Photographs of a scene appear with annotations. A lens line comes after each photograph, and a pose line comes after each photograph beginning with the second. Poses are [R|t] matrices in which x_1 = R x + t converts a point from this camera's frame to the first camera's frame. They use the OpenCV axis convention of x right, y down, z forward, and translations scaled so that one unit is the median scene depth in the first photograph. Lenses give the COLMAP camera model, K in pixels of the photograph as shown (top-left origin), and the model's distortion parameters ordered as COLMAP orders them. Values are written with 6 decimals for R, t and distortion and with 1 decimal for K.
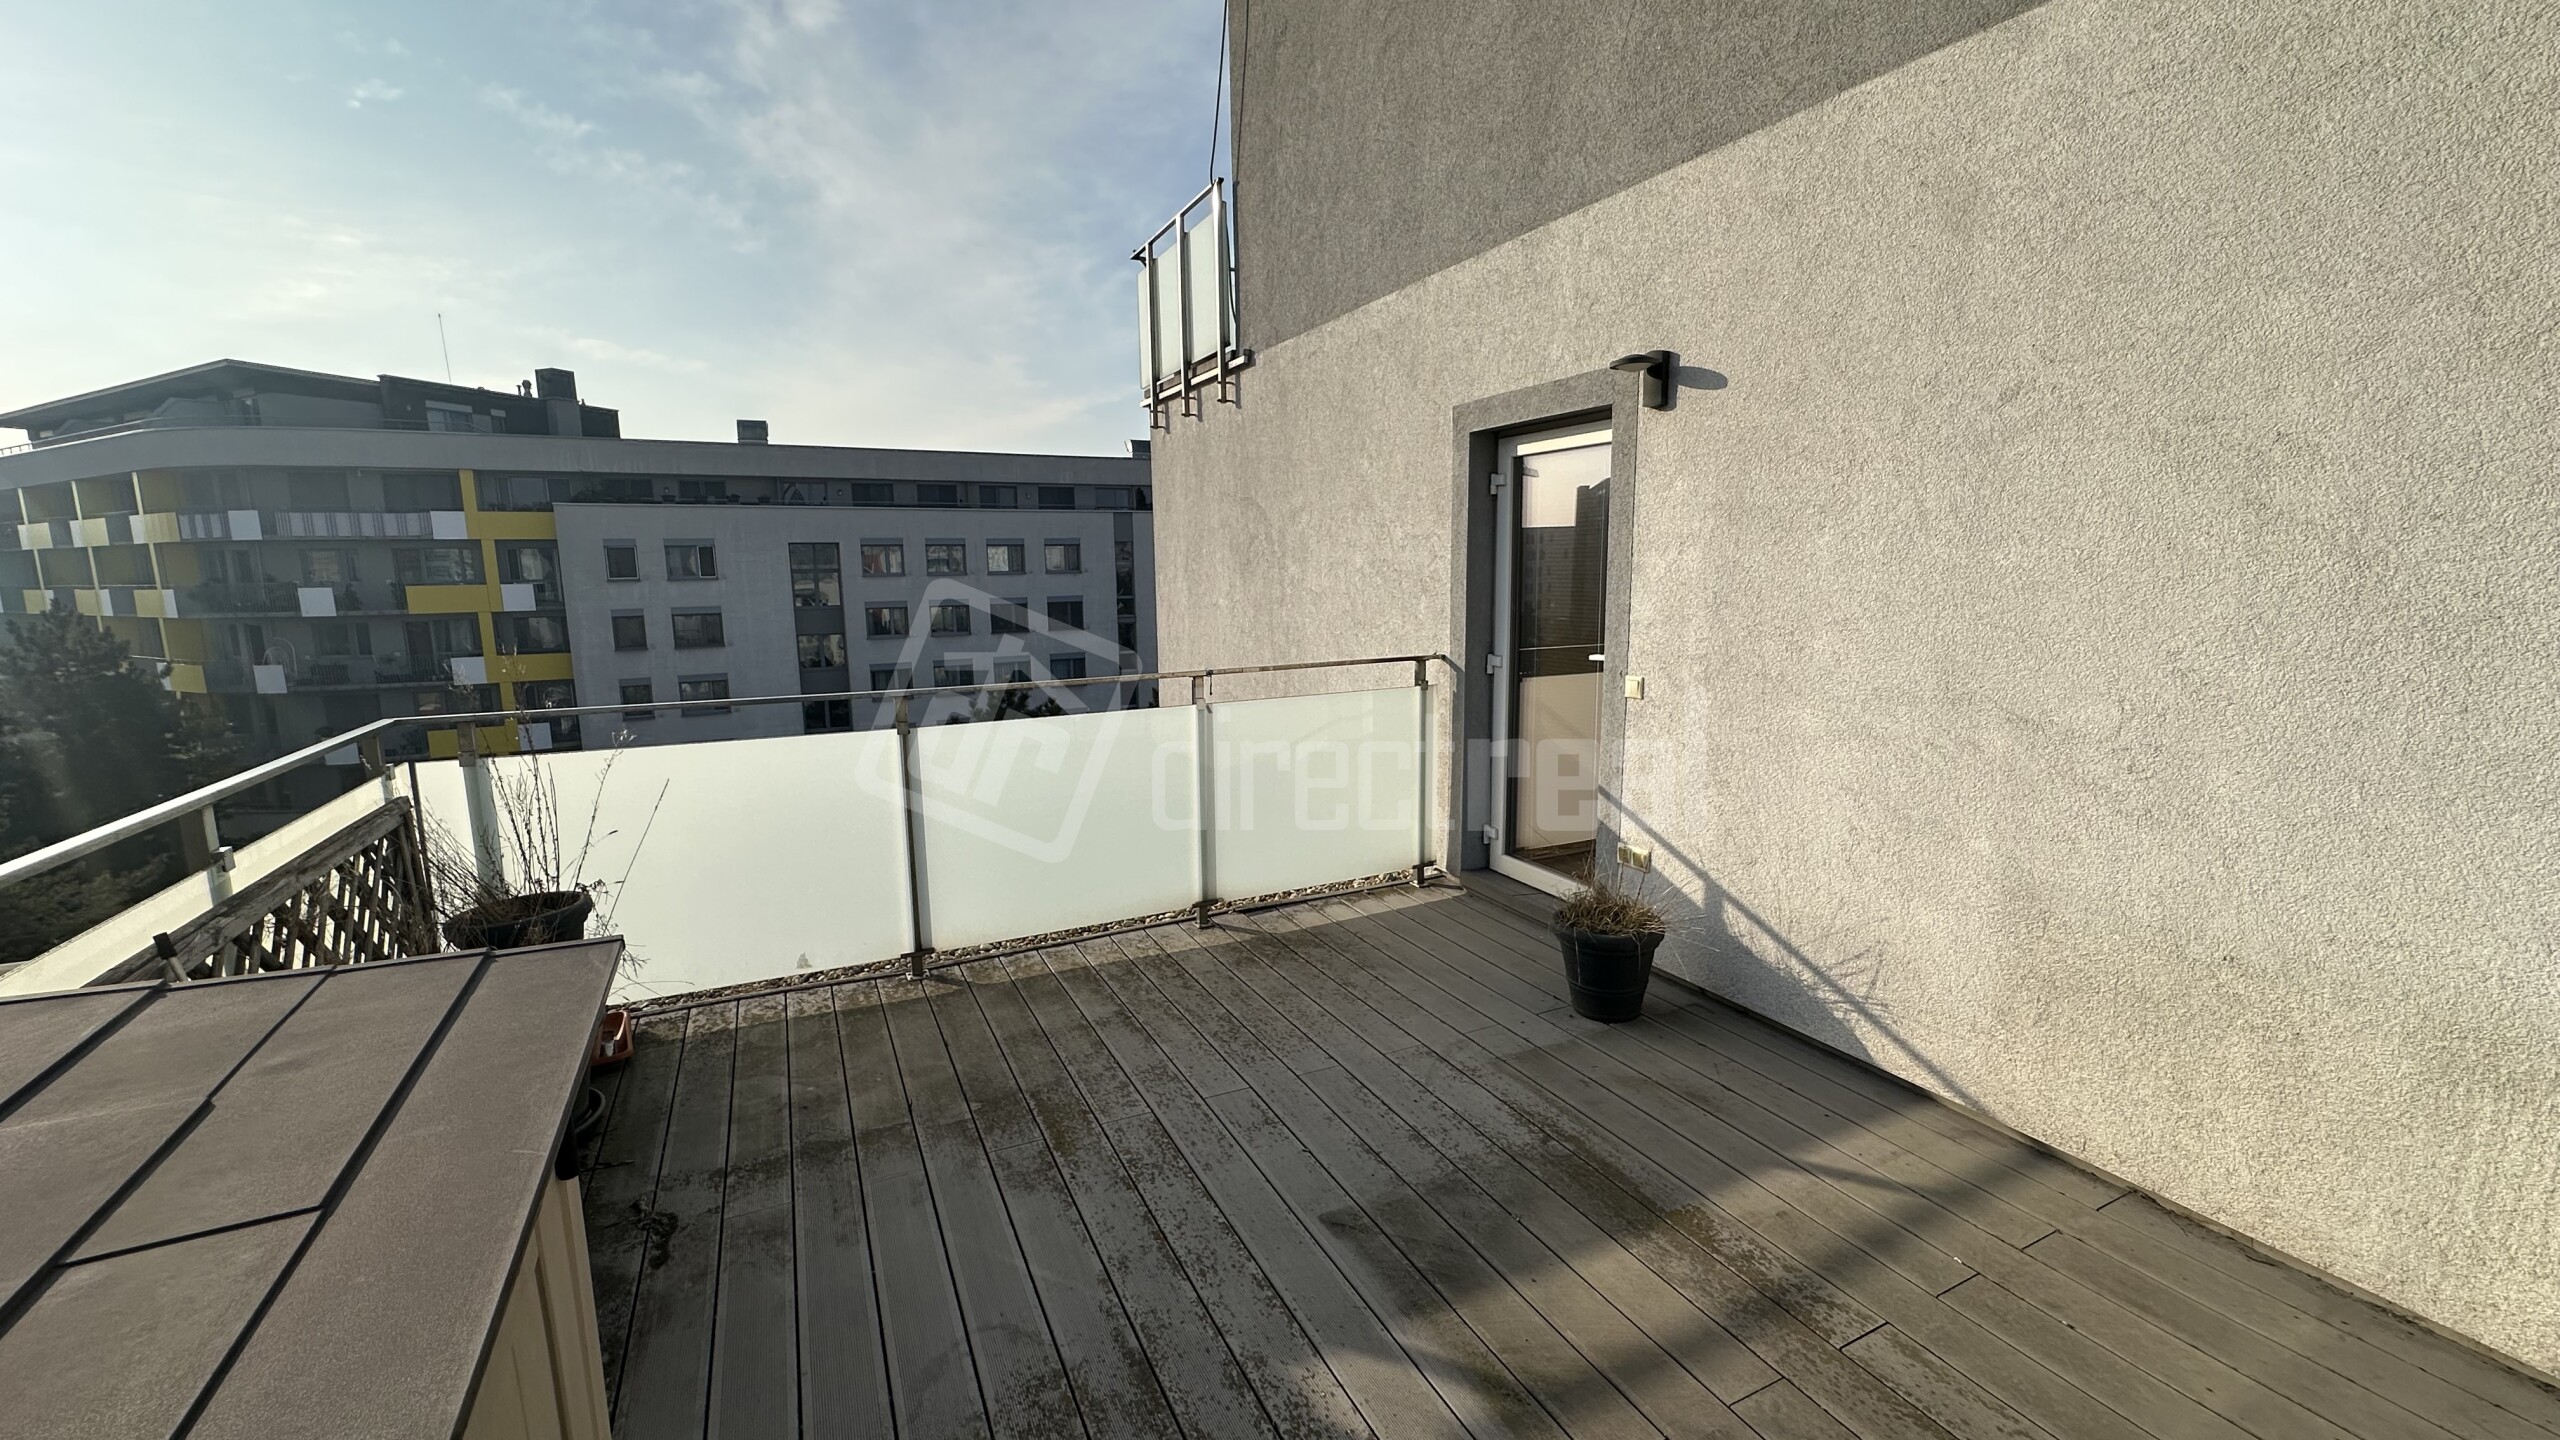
lens RADIAL K [[1017.7, 0, 1274.1], [0, 1017.7, 720.7], [0, 0, 1]] dist [-0.002688, 0.000467]
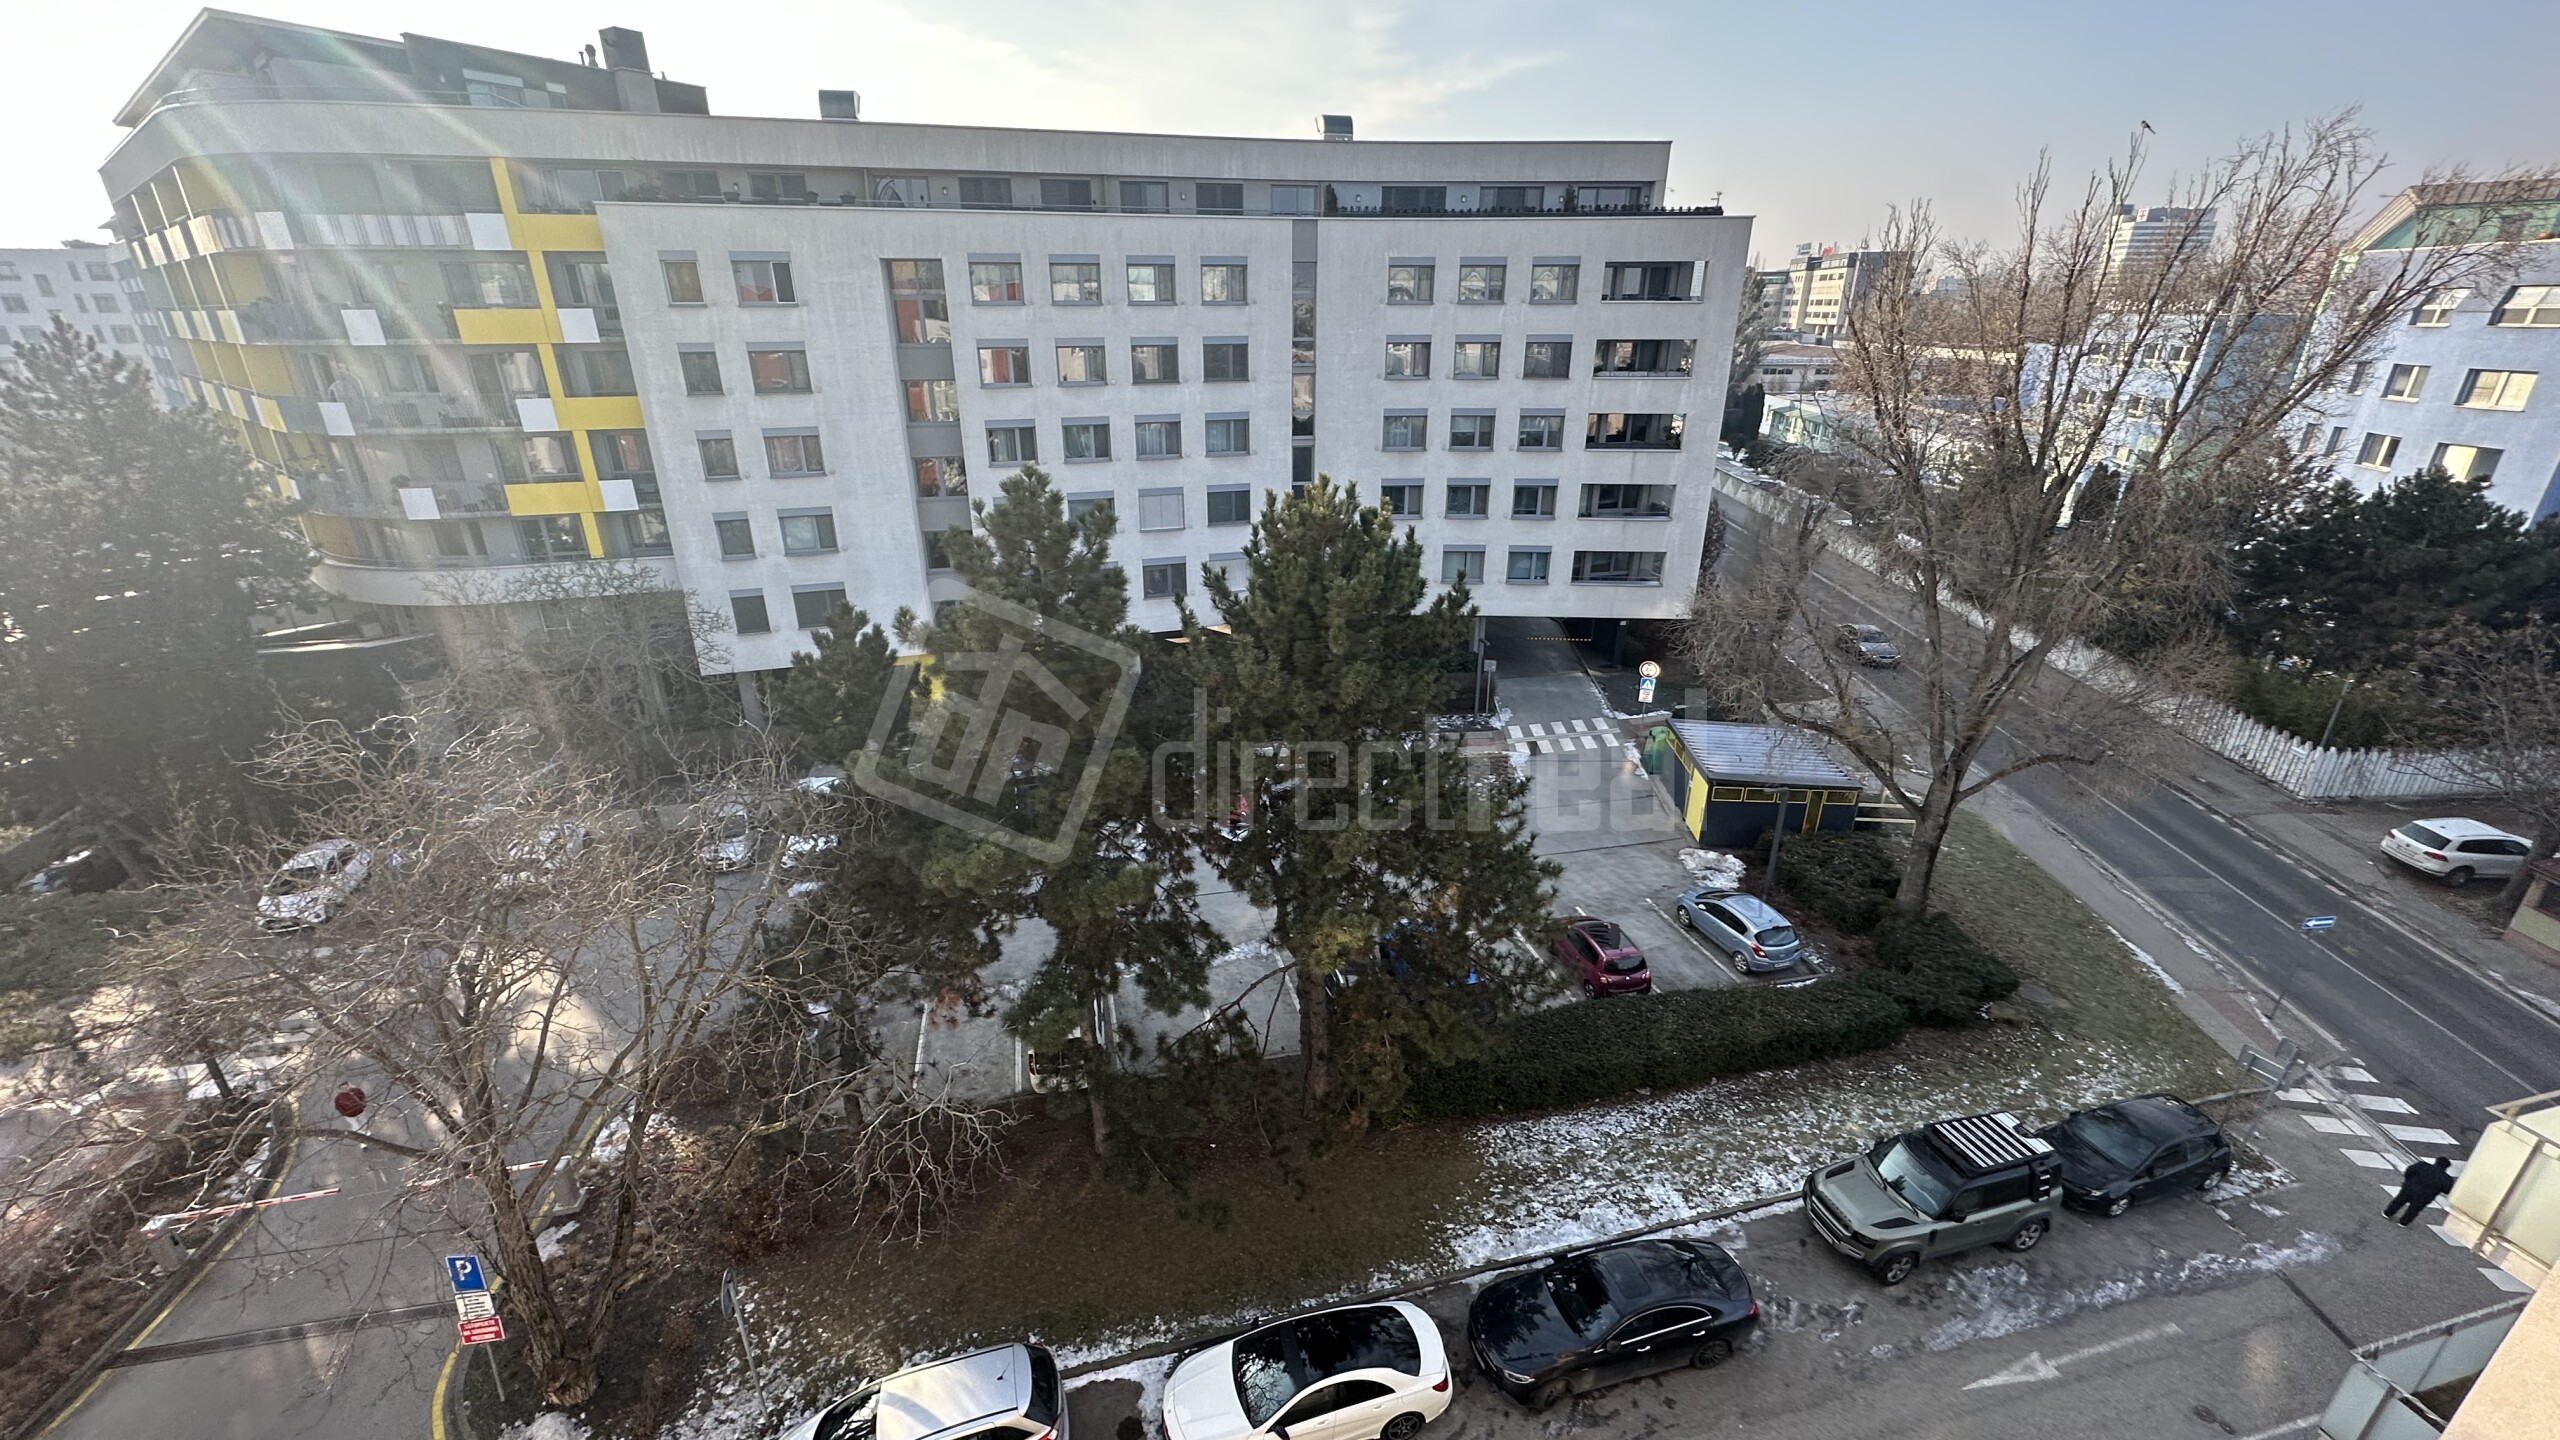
lens RADIAL K [[1017.7, 0, 1274.1], [0, 1017.7, 720.7], [0, 0, 1]] dist [-0.002688, 0.000467]
pose [[0.977148, 0.090416, -0.192373, 0.007010], [-0.043393, 0.970814, 0.235876, -0.025316], [0.208086, -0.222138, 0.952552, 0.227766]]
